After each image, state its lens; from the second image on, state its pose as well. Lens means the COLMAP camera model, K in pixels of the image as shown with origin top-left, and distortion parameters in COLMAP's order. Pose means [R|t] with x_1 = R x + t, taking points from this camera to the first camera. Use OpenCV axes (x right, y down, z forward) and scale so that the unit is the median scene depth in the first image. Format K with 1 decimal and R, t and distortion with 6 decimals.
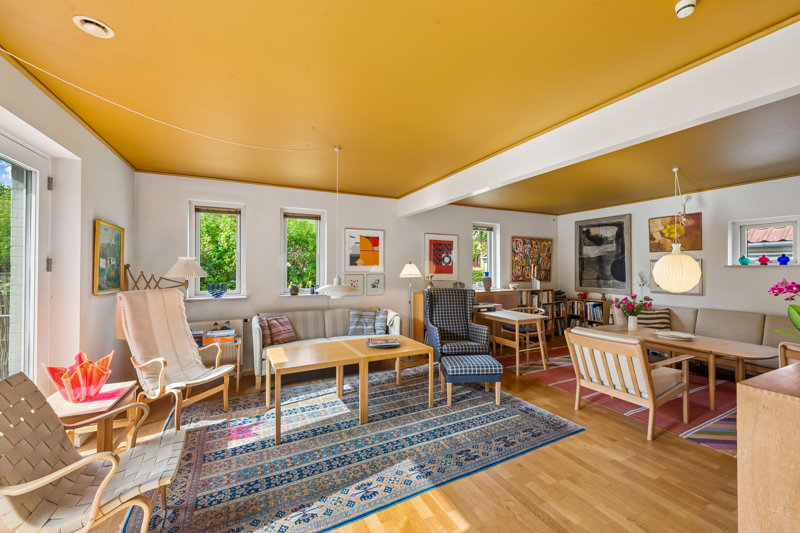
lens RADIAL K [[324.7, 0, 403.2], [0, 324.7, 263.8], [0, 0, 1]] dist [0.013576, -0.000531]
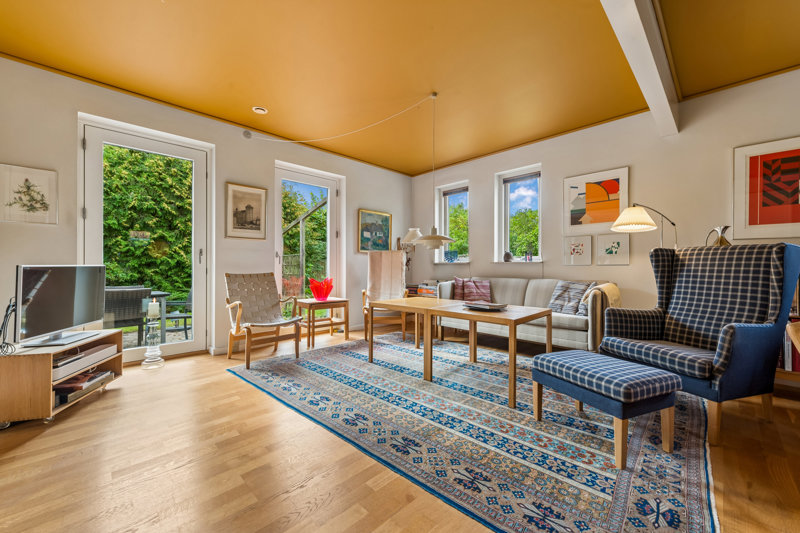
lens RADIAL K [[311.8, 0, 400.0], [0, 311.8, 266.5], [0, 0, 1]] dist [0.000368, -0.000136]
pose [[0.324677, 0.002207, -0.945822, 0.629913], [0.012749, 0.999896, 0.006710, 0.145005], [0.945739, -0.014237, 0.324615, 0.584654]]
